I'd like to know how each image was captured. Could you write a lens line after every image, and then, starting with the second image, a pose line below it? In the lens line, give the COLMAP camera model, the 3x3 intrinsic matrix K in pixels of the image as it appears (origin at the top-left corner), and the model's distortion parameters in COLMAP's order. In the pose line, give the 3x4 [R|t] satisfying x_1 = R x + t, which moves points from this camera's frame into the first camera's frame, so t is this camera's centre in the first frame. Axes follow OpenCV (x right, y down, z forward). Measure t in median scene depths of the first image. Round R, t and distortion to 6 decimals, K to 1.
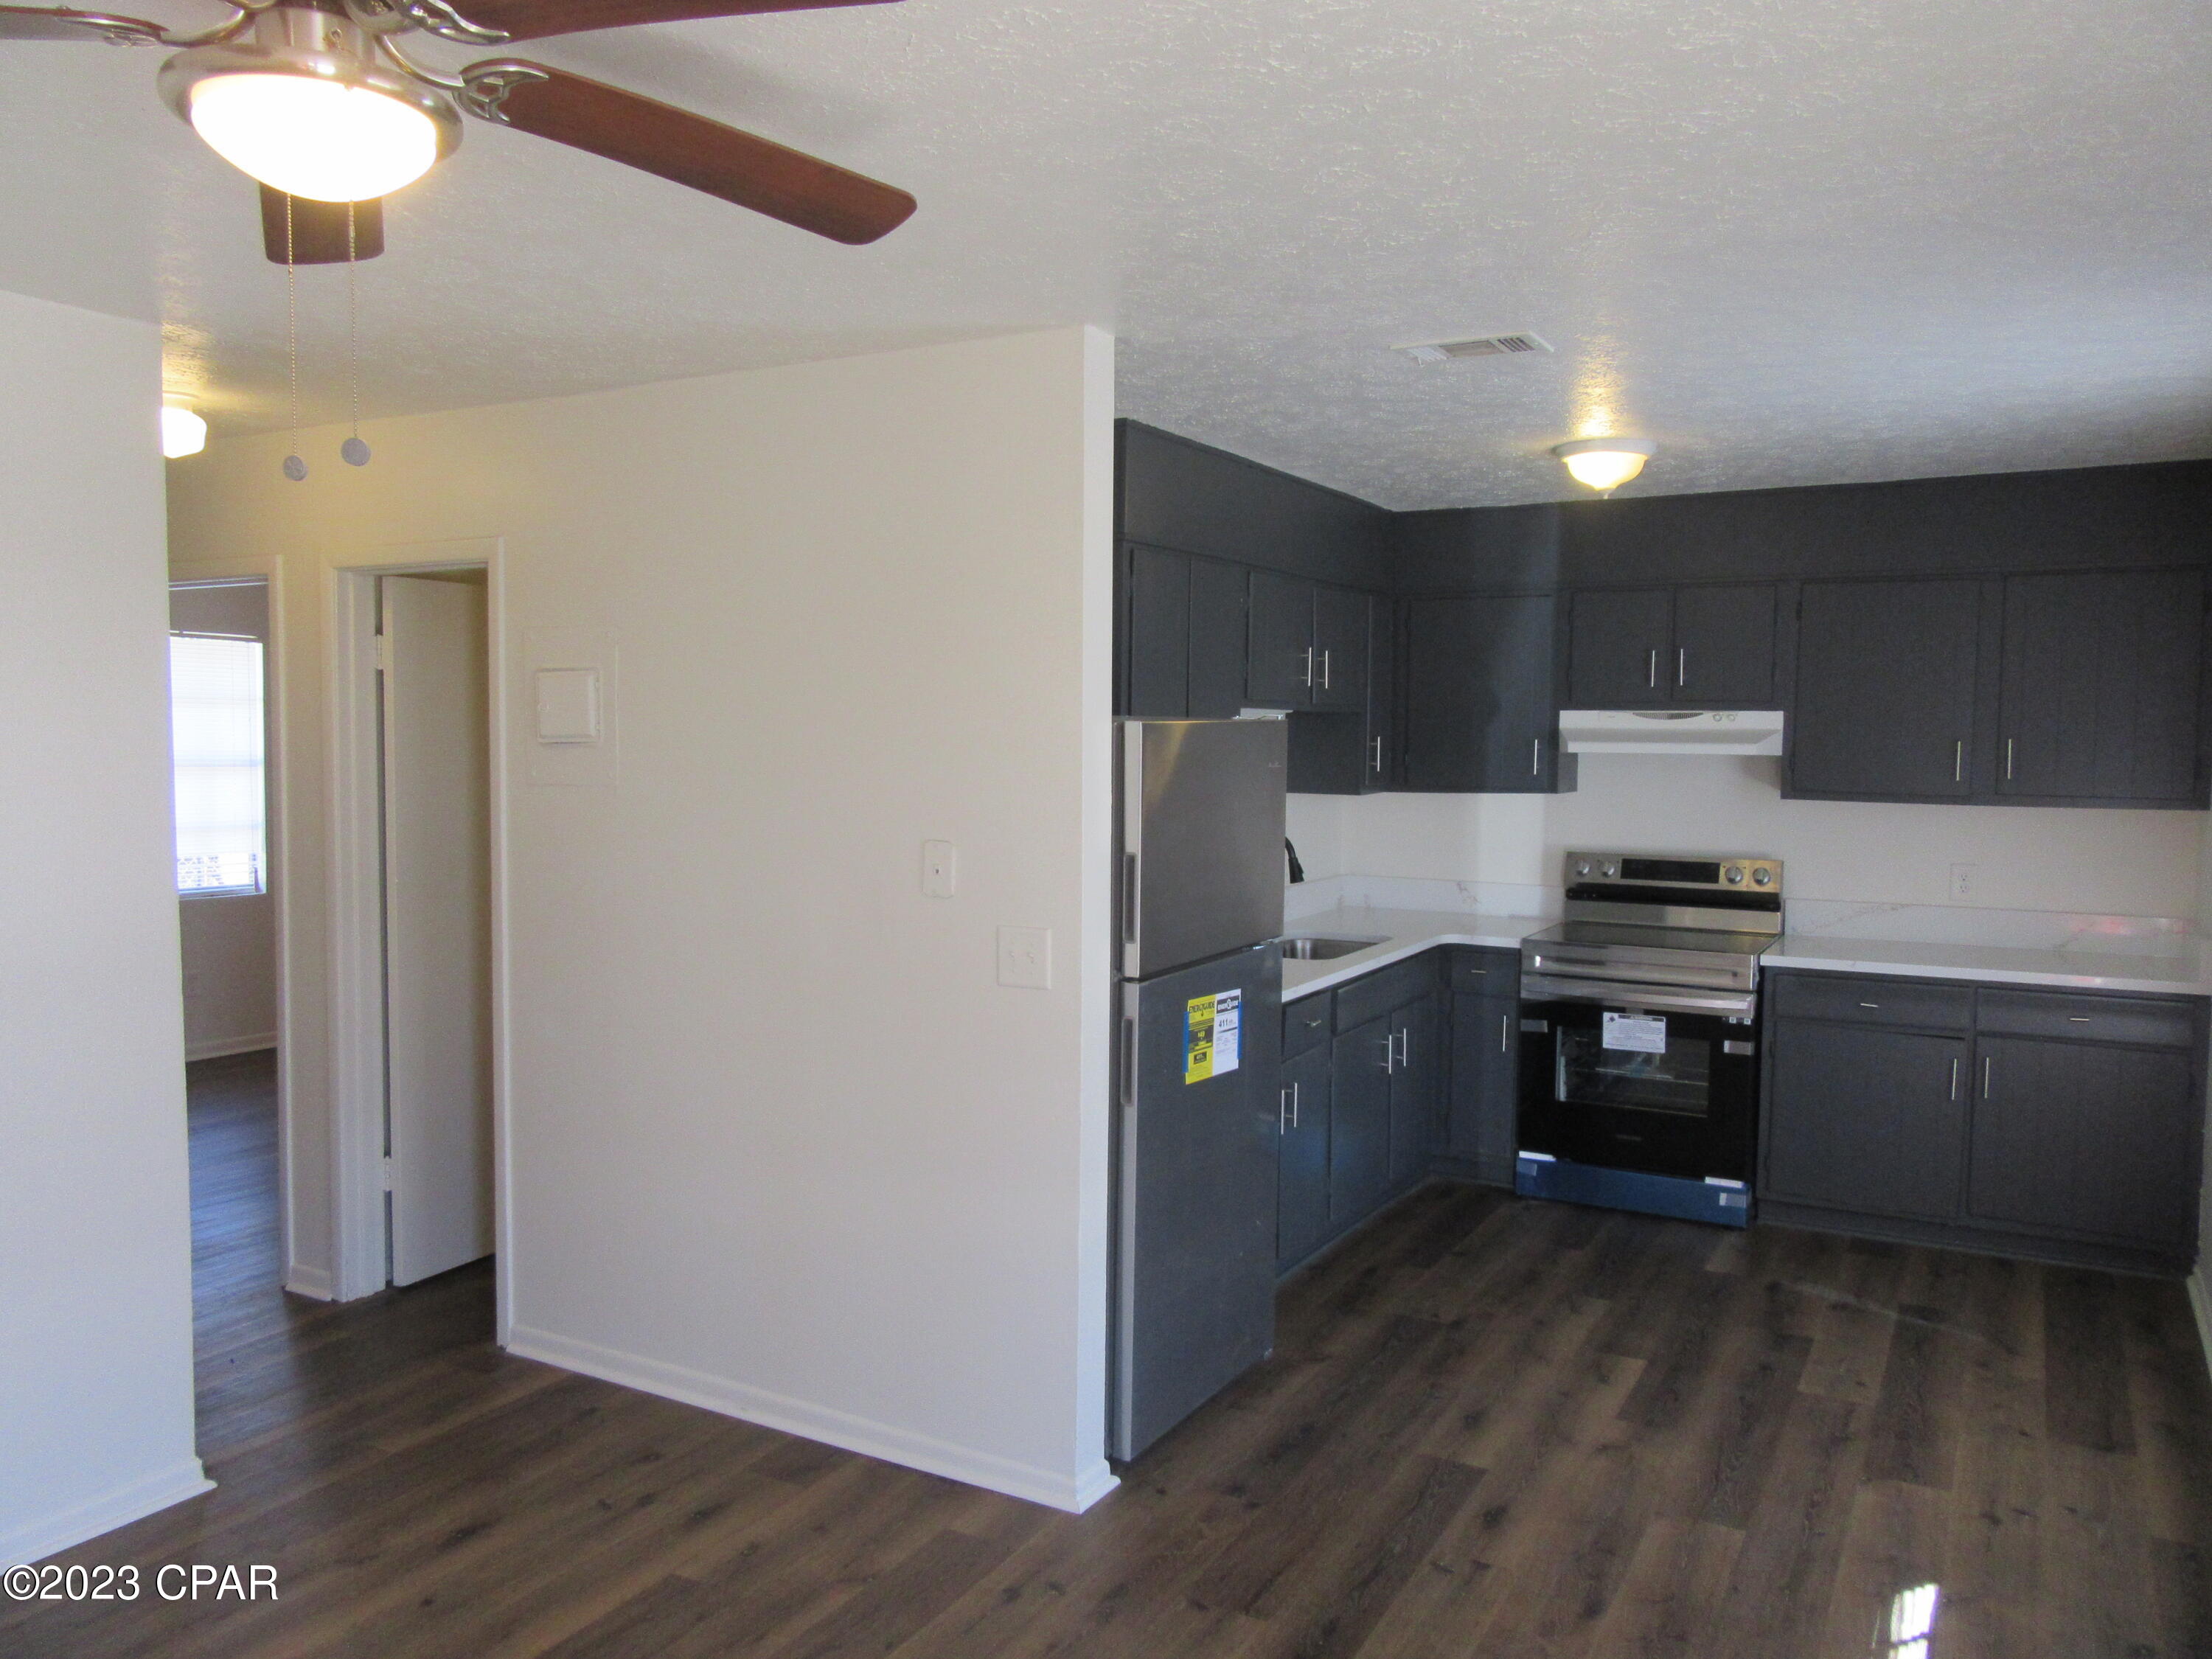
lens RADIAL K [[1644.7, 0, 1110.2], [0, 1644.7, 822.4], [0, 0, 1]] dist [-0.009426, 0.005988]
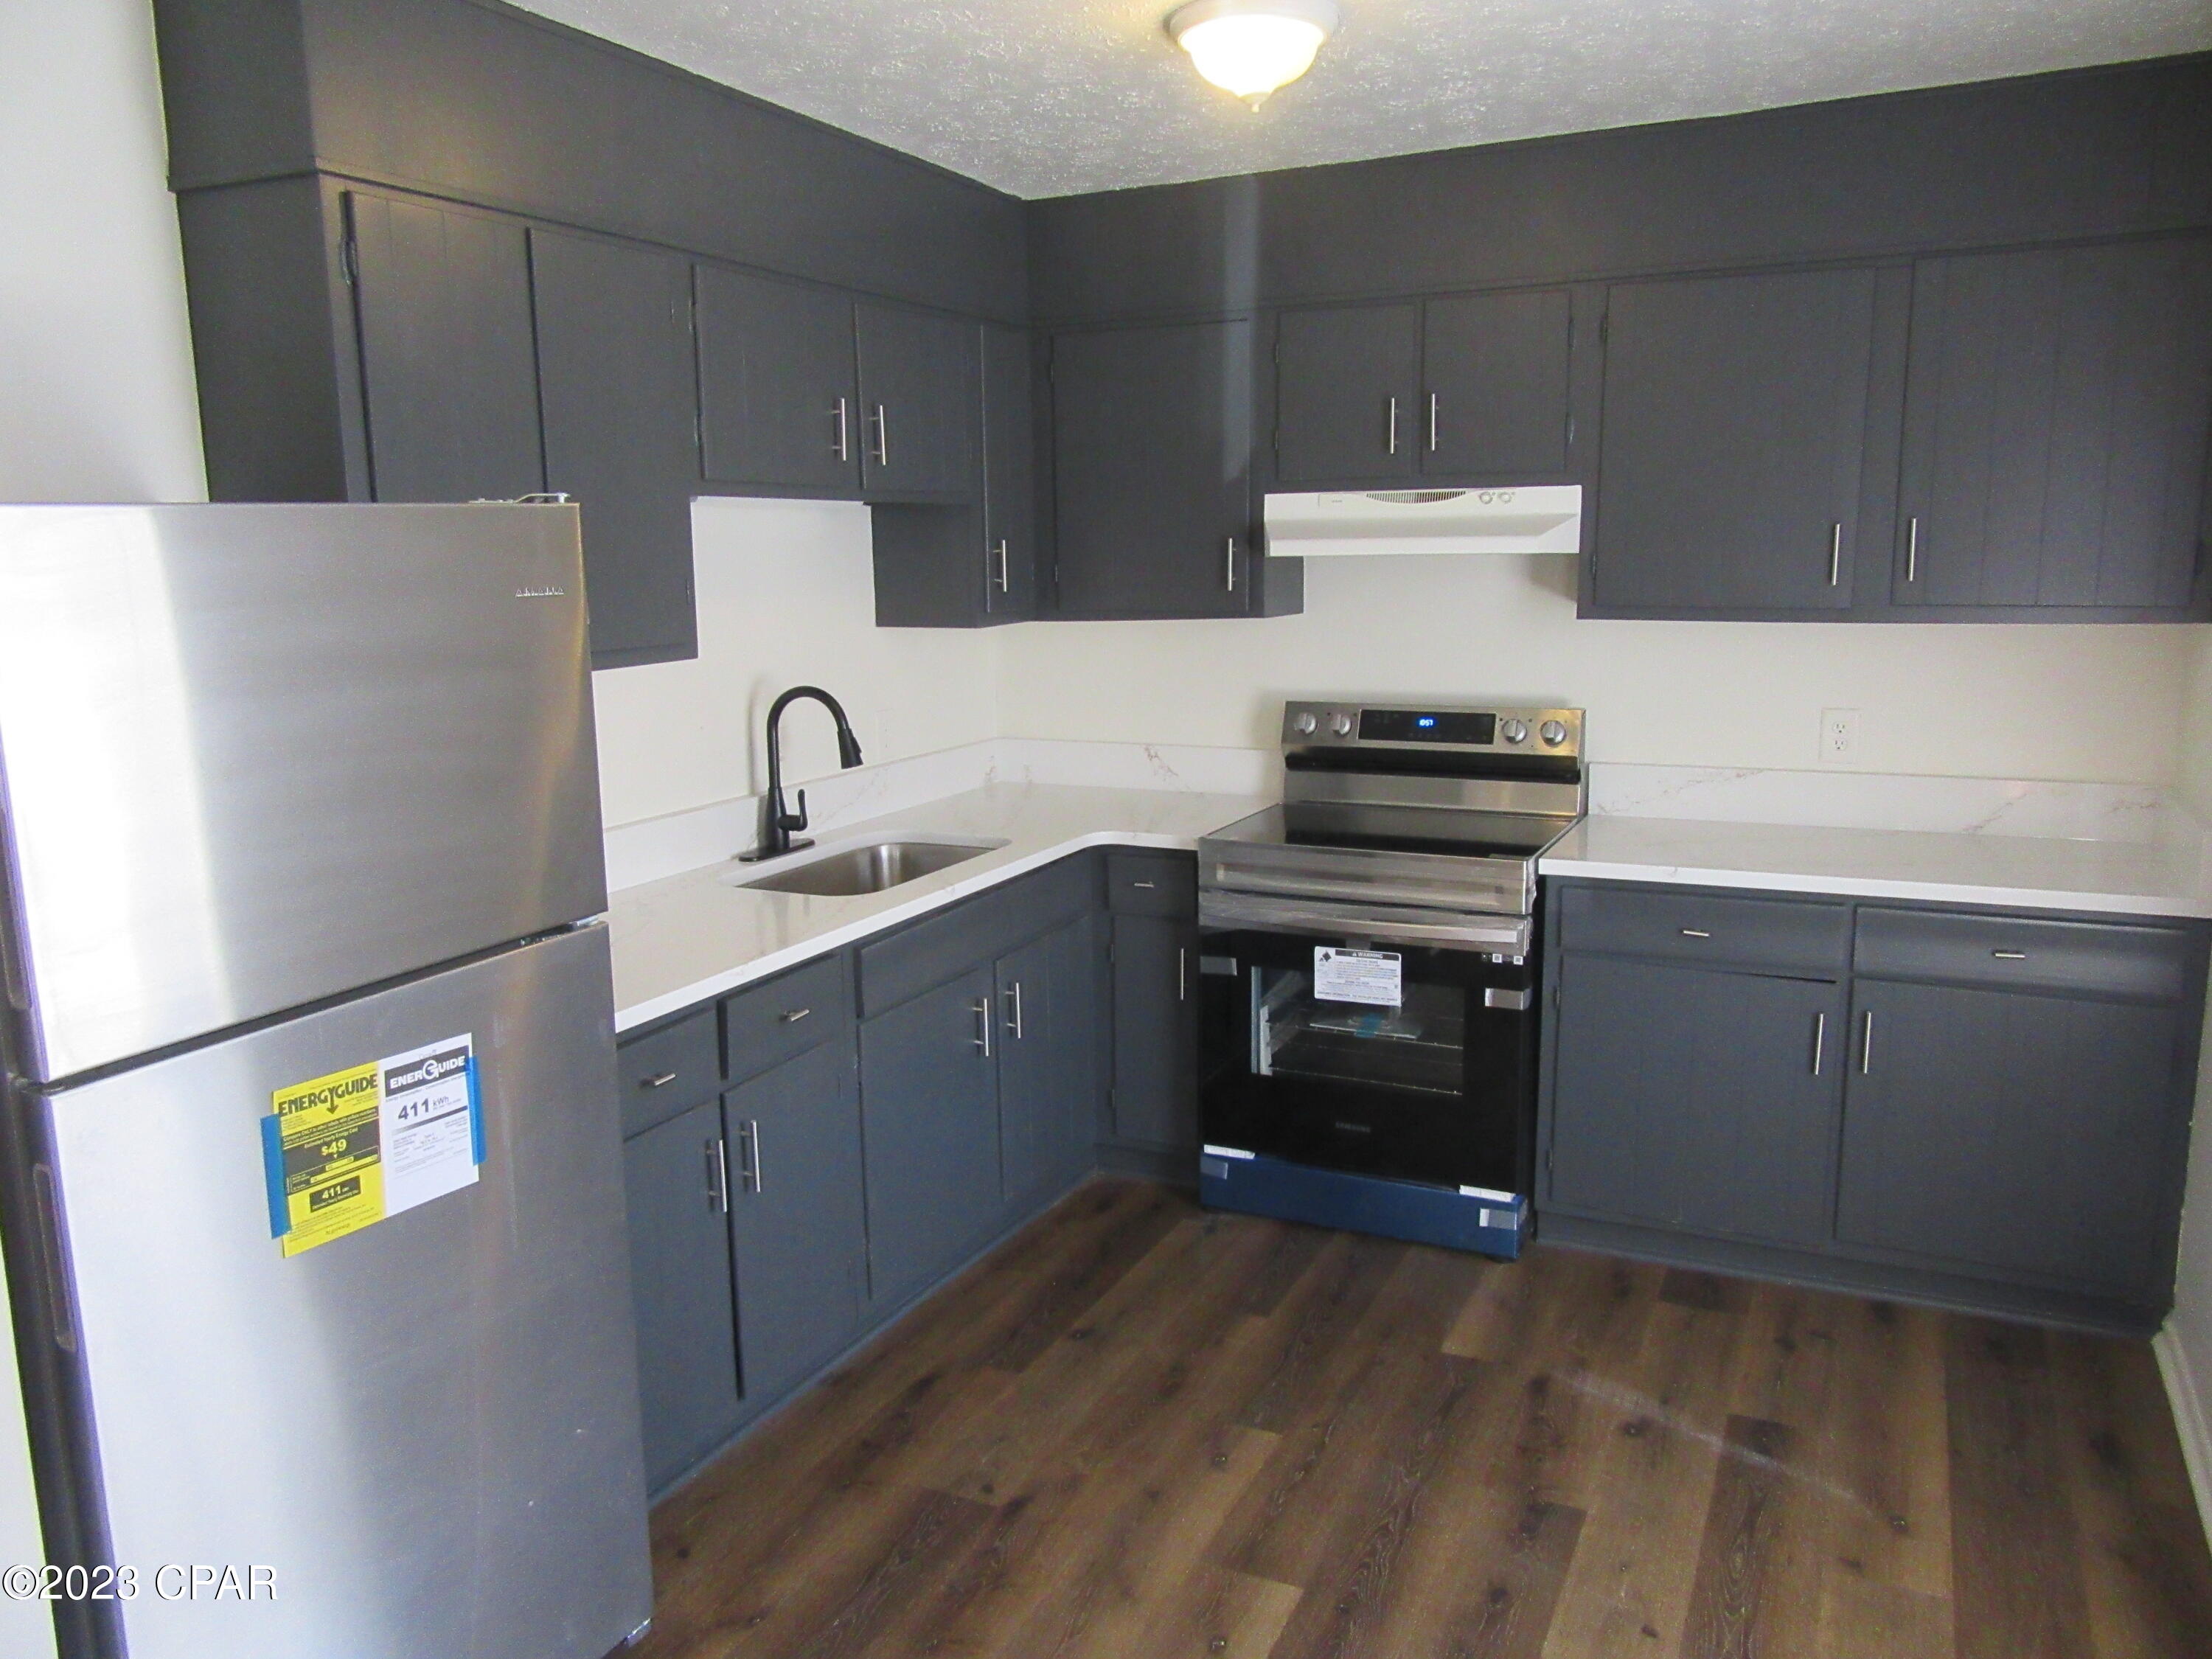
lens RADIAL K [[1644.7, 0, 1114.1], [0, 1644.7, 823.3], [0, 0, 1]] dist [-0.009426, 0.005988]
pose [[0.997533, -0.033697, 0.061589, 0.195529], [0.026684, 0.993424, 0.111336, -0.012546], [-0.064935, -0.109418, 0.991872, 0.376441]]
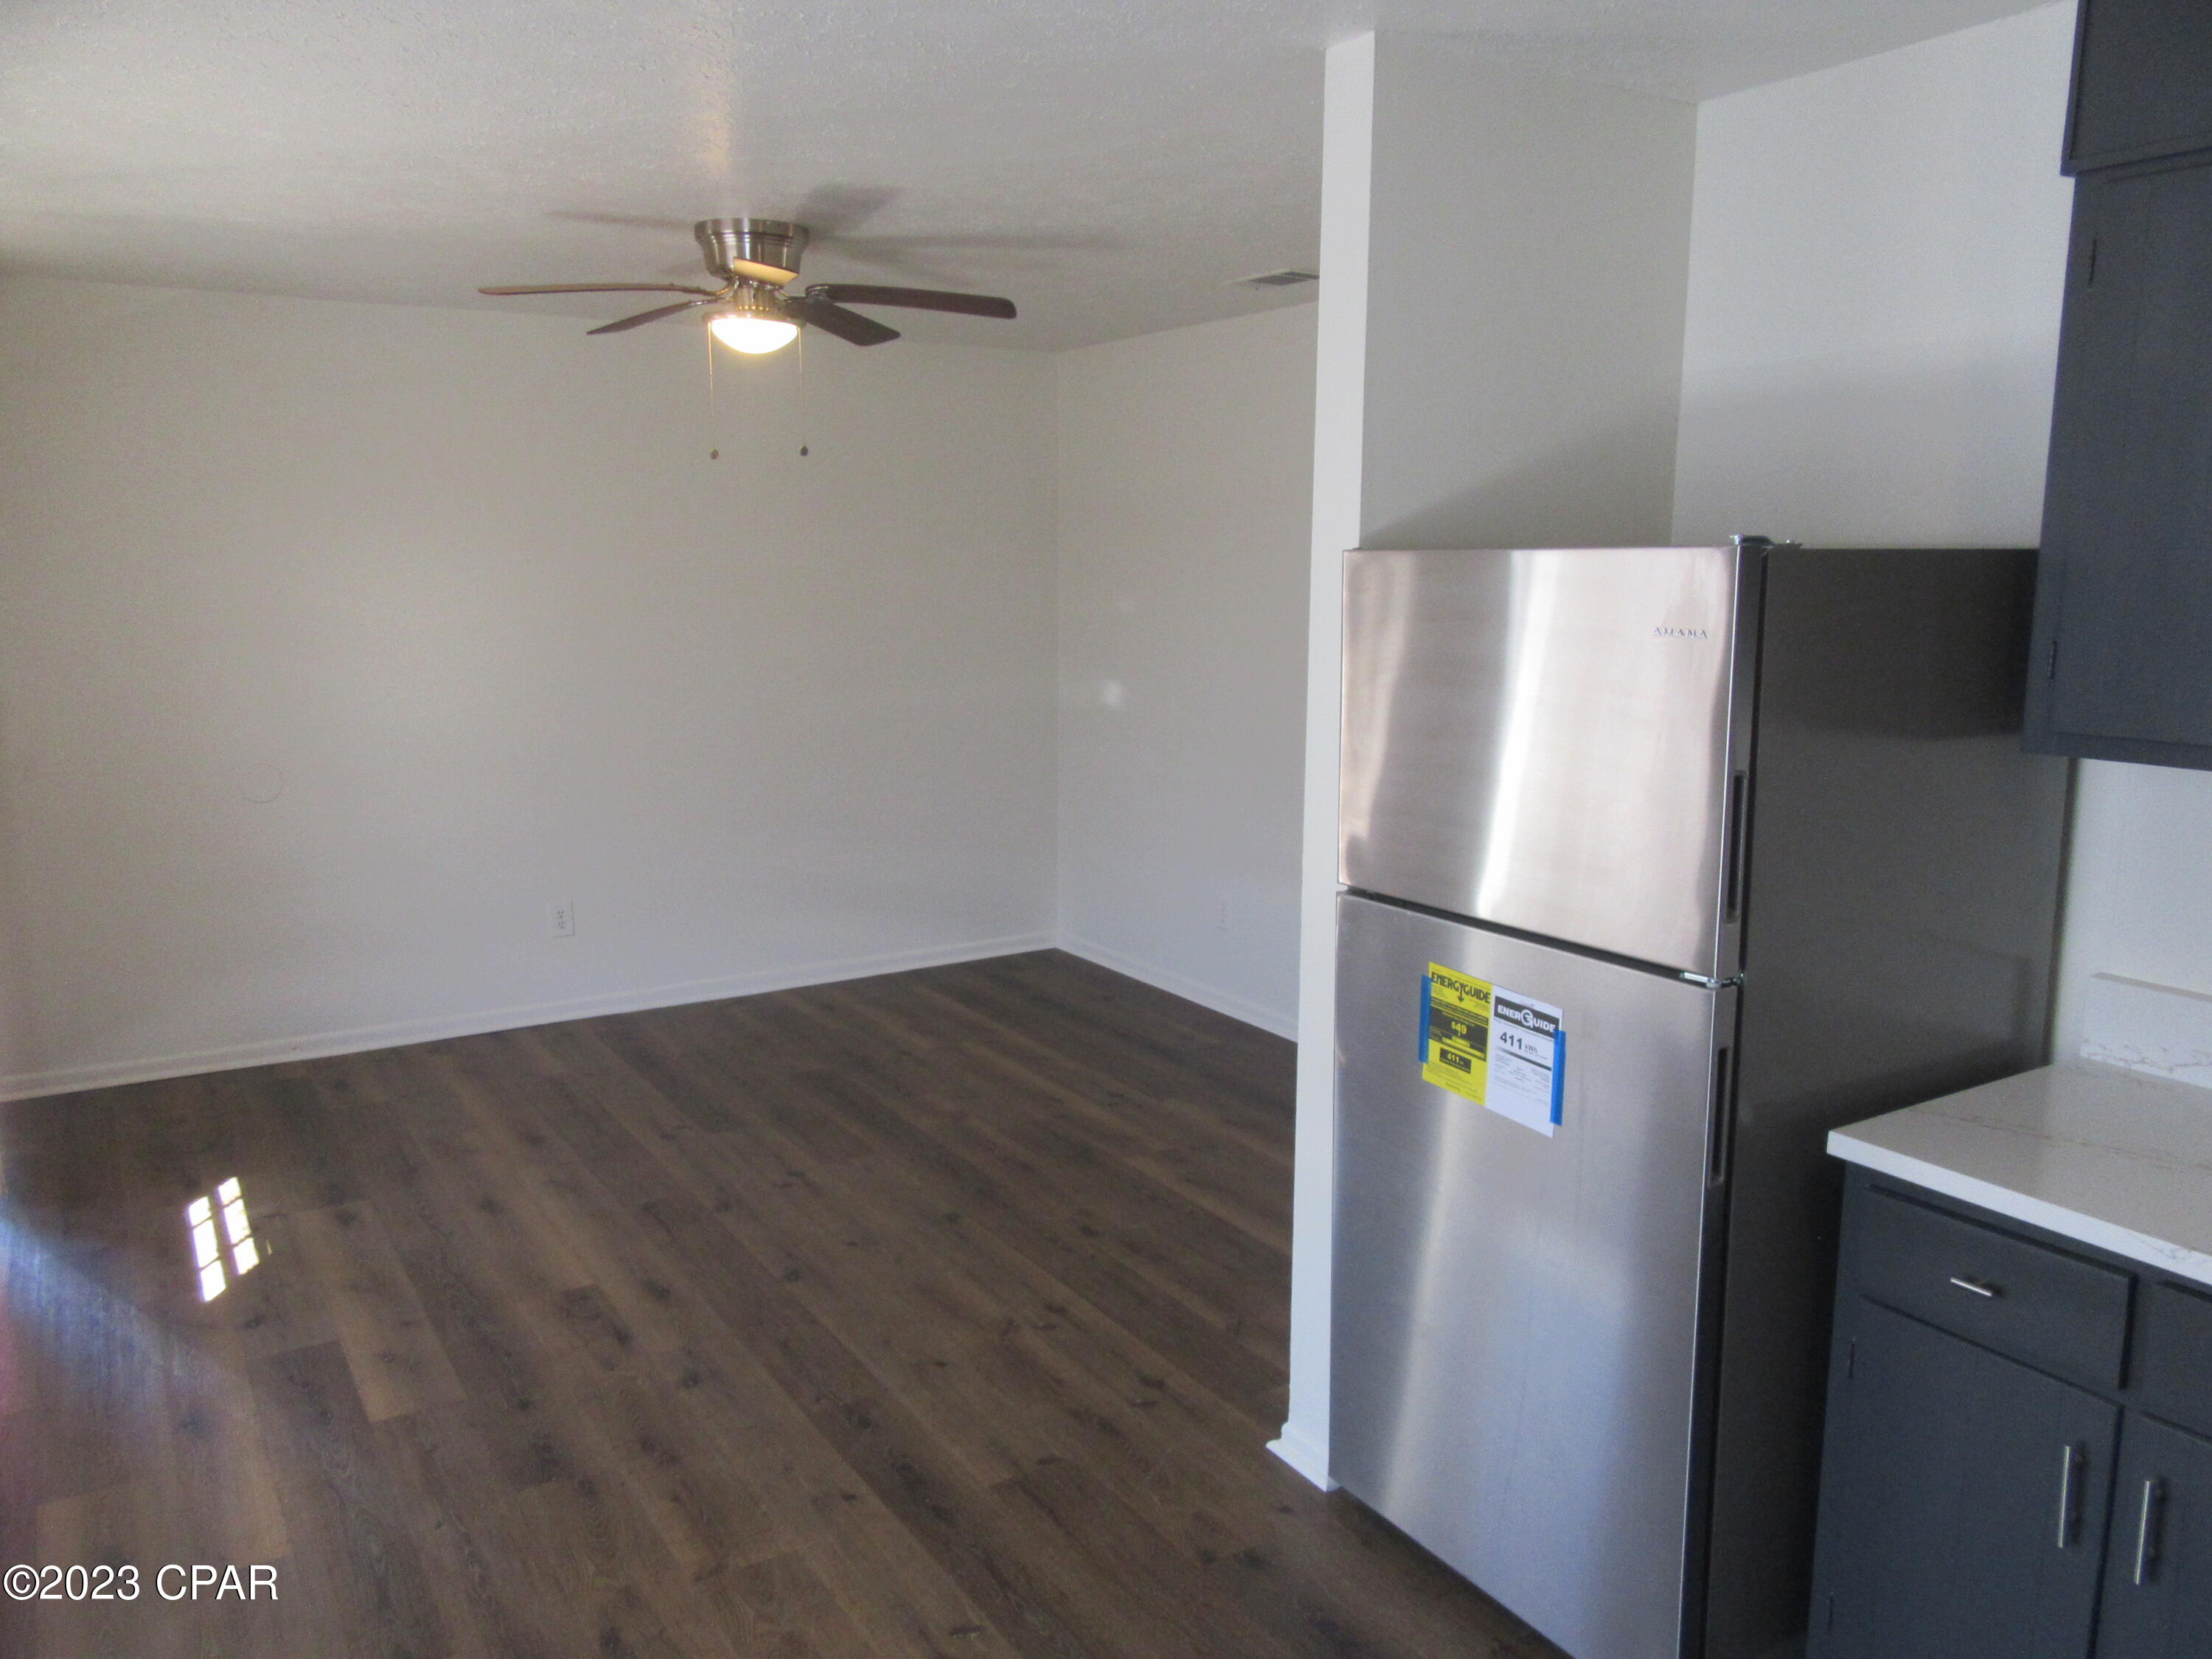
lens RADIAL K [[1644.7, 0, 1106.4], [0, 1644.7, 818.0], [0, 0, 1]] dist [-0.009426, 0.005988]
pose [[-0.477013, 0.125840, -0.869841, 0.513375], [-0.069374, 0.981218, 0.179997, -0.047261], [0.876154, 0.146205, -0.459324, 0.869732]]
